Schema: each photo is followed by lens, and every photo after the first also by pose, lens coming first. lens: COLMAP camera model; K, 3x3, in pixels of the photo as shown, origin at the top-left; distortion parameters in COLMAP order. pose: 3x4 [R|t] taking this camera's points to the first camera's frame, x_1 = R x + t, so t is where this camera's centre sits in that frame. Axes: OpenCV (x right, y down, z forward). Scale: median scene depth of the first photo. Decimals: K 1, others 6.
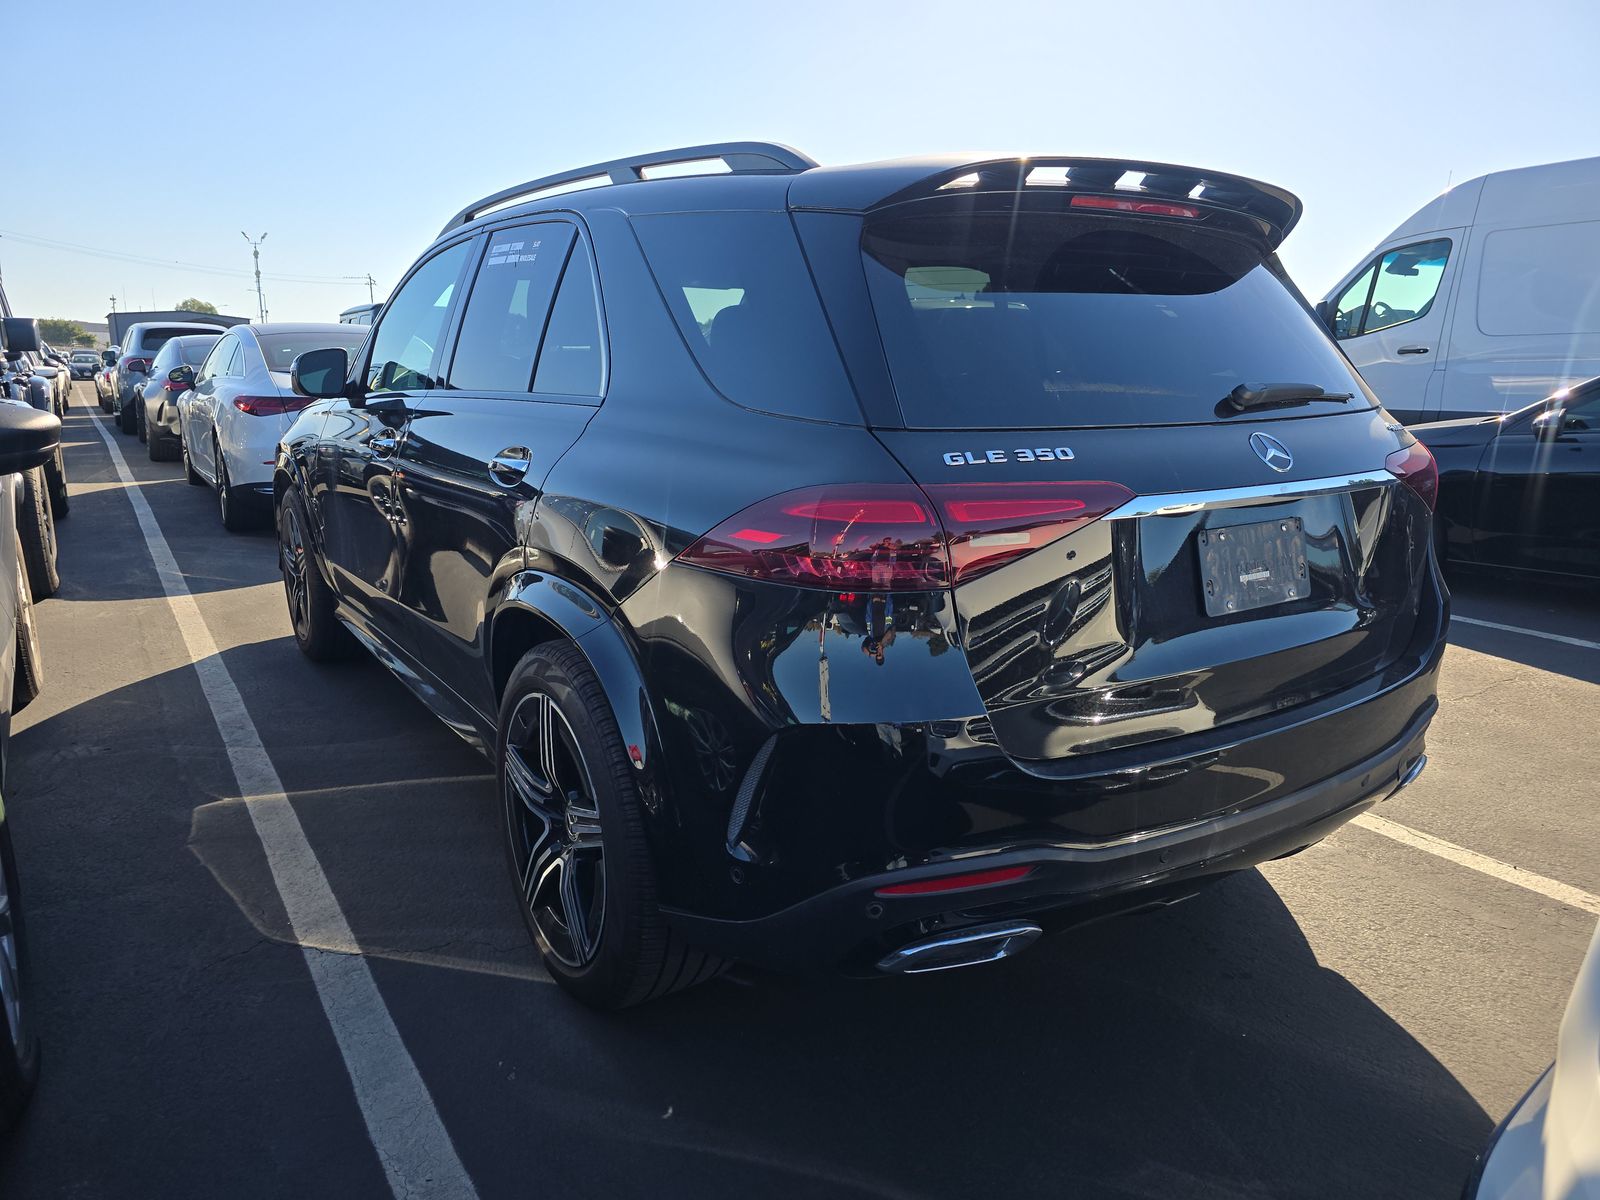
lens RADIAL K [[1079.5, 0, 808.5], [0, 1079.5, 595.7], [0, 0, 1]] dist [0.031687, -0.021672]
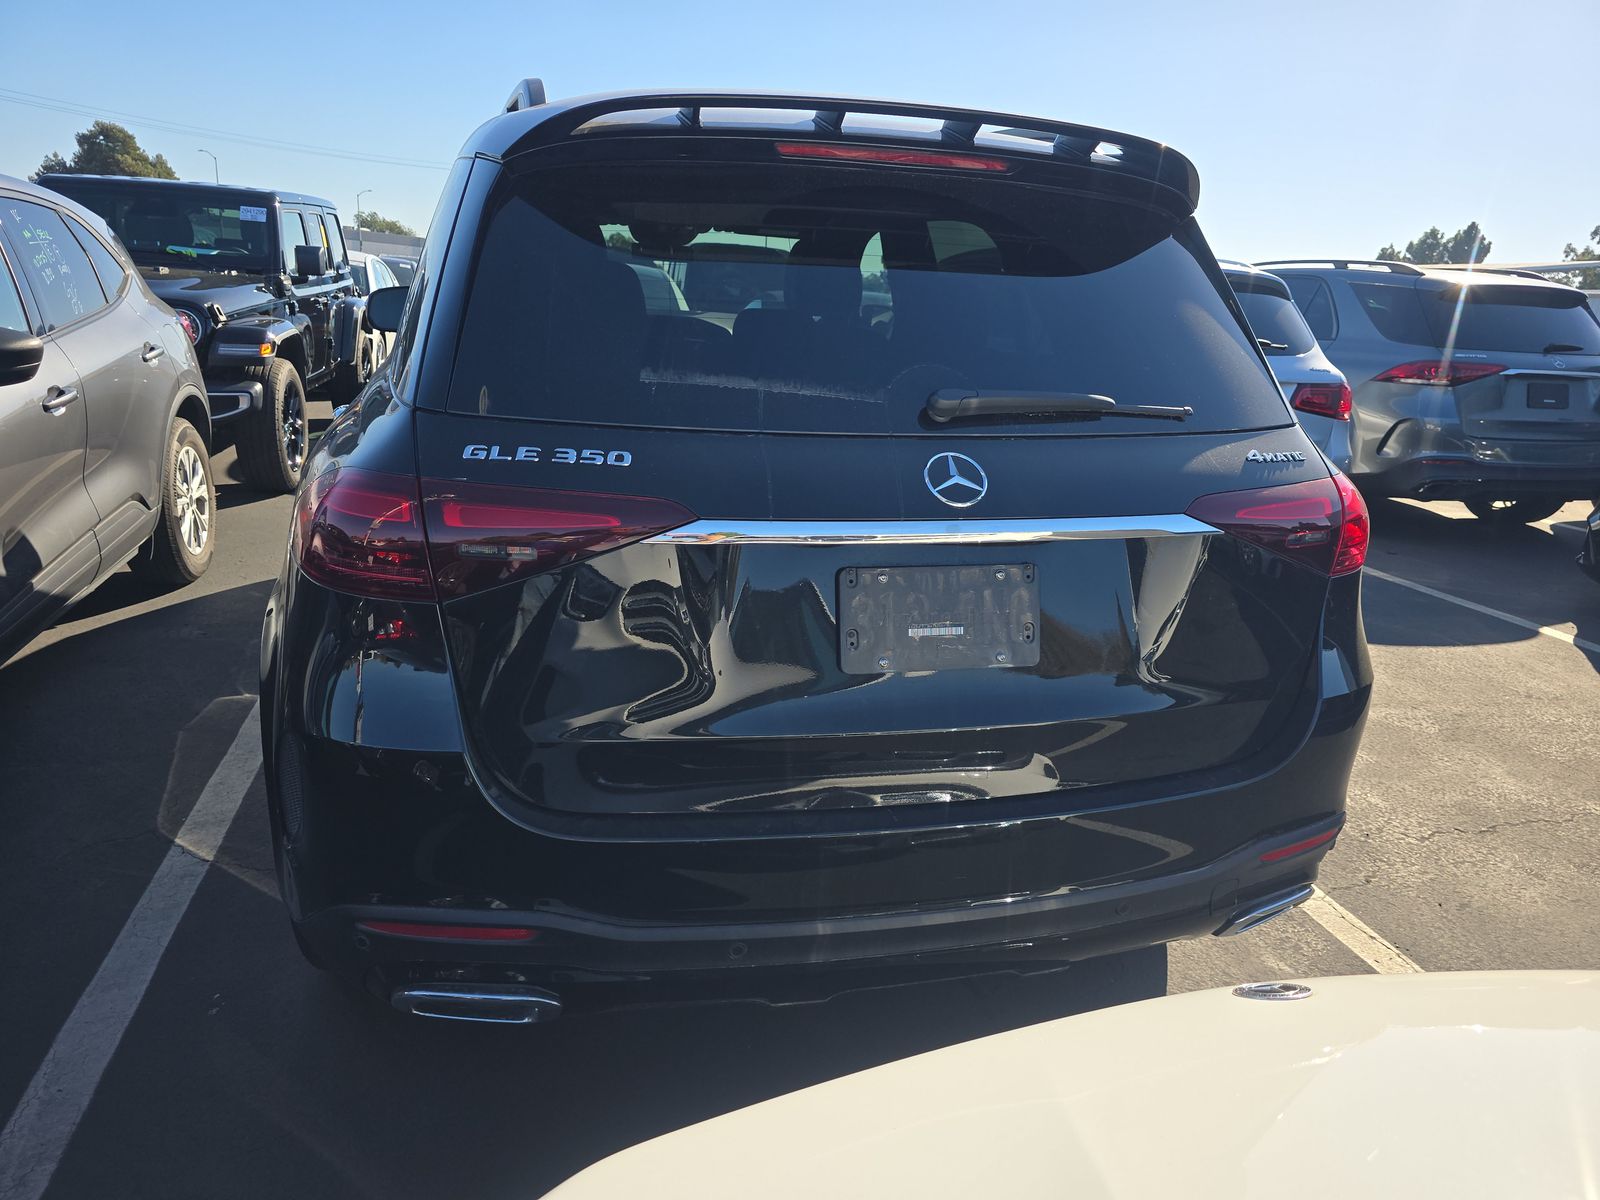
lens RADIAL K [[1079.5, 0, 797.1], [0, 1079.5, 608.9], [0, 0, 1]] dist [0.031687, -0.021672]
pose [[0.948770, 0.132422, -0.286879, 0.551794], [-0.115655, 0.990476, 0.074703, -0.084064], [0.294039, -0.037697, 0.955050, 0.214976]]
